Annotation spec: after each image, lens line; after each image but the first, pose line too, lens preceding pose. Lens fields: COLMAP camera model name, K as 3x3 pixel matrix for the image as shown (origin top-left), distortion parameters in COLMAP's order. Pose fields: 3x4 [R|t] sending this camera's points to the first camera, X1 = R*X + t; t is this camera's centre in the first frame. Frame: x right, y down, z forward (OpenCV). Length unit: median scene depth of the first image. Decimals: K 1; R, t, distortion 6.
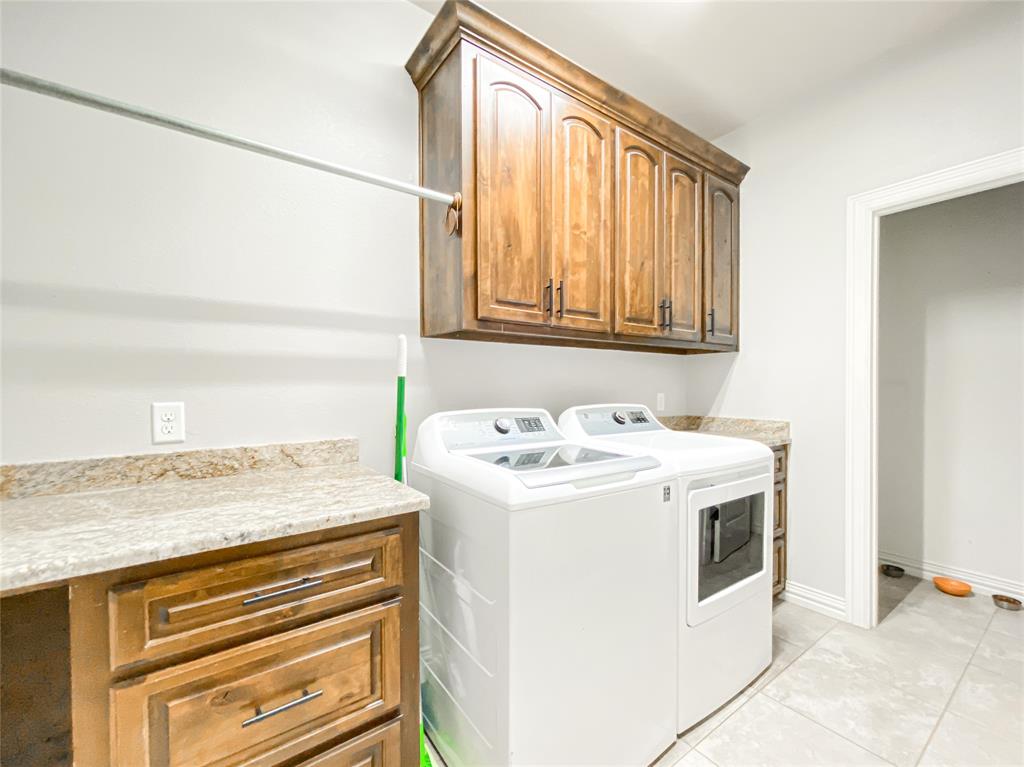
lens RADIAL K [[429.6, 0, 517.8], [0, 429.6, 376.3], [0, 0, 1]] dist [-0.000502, -0.000138]
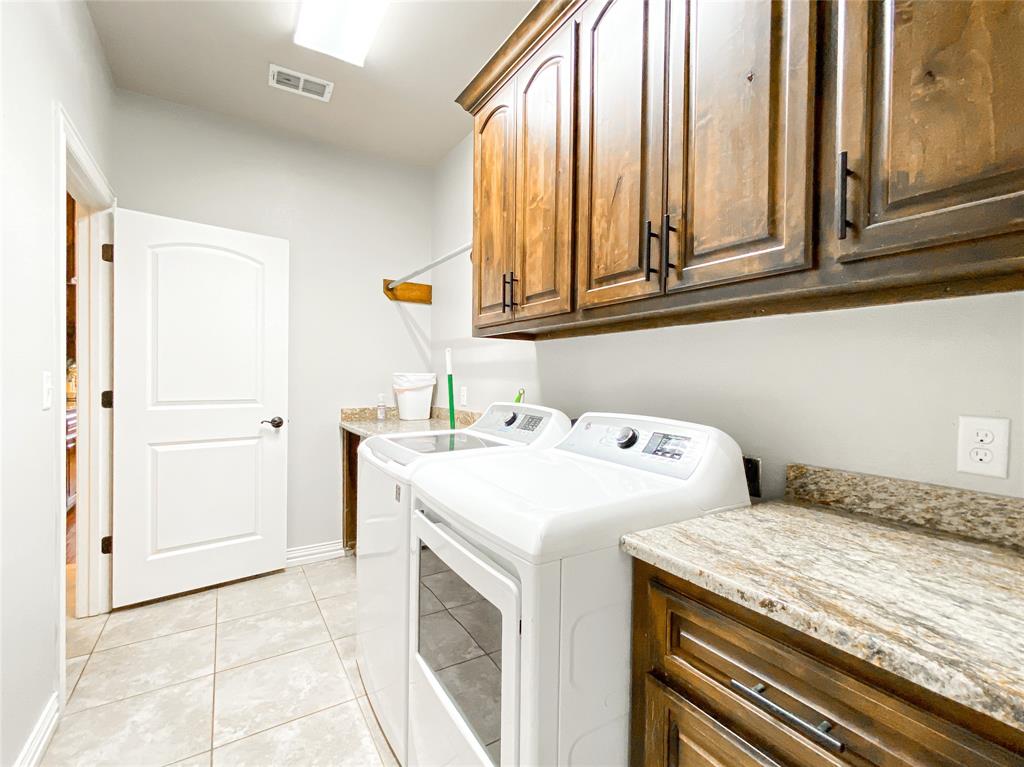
lens RADIAL K [[429.6, 0, 517.8], [0, 429.6, 376.3], [0, 0, 1]] dist [-0.000502, -0.000138]
pose [[-0.029106, -0.004129, -0.999568, 0.958587], [-0.000515, 0.999991, -0.004115, 0.010935], [0.999576, 0.000395, -0.029108, 0.953788]]
